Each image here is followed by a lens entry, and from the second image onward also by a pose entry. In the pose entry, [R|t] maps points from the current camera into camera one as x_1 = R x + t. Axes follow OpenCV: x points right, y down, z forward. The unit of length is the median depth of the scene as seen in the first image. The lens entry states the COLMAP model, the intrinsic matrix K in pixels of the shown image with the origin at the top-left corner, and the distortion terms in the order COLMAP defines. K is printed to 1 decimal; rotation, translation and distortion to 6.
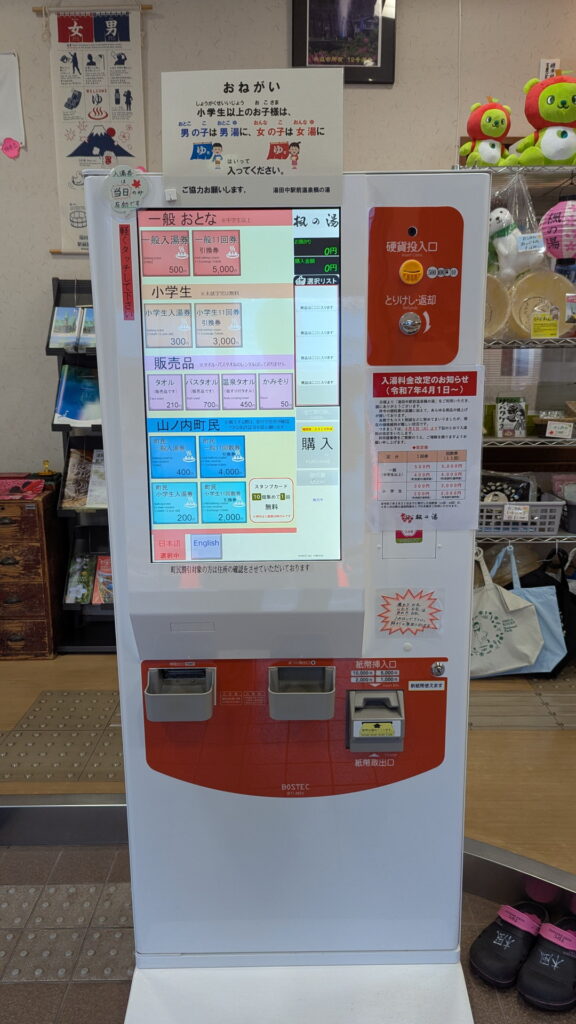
lens RADIAL K [[732.7, 0, 287.9], [0, 732.7, 512.3], [0, 0, 1]] dist [0.006474, 0.001328]
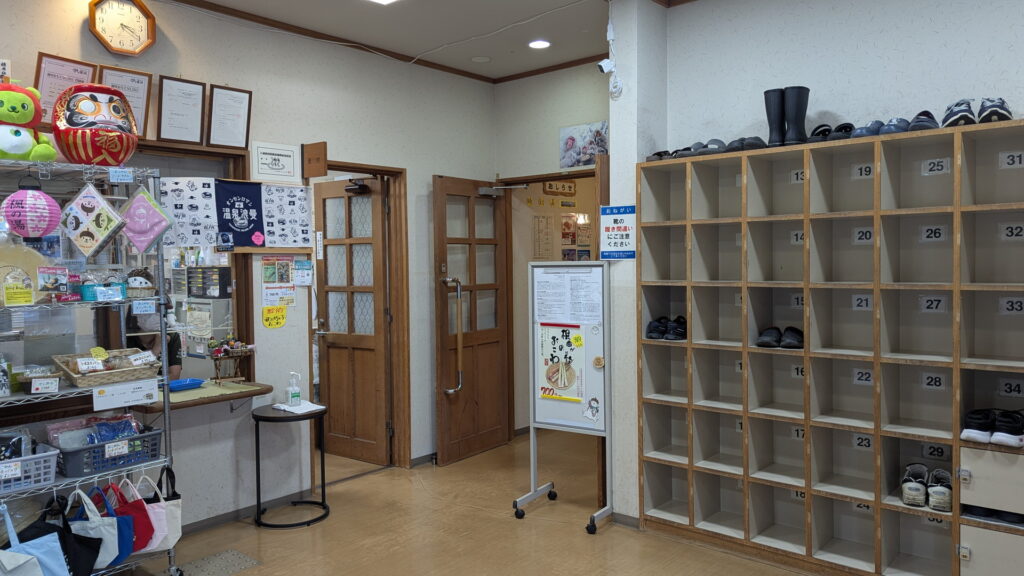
lens RADIAL K [[732.7, 0, 511.8], [0, 732.7, 290.6], [0, 0, 1]] dist [0.006474, 0.001328]
pose [[0.636553, -0.033330, 0.770512, -0.023188], [0.168506, 0.980938, -0.096778, -0.027953], [-0.752599, 0.191440, 0.630036, -0.226795]]
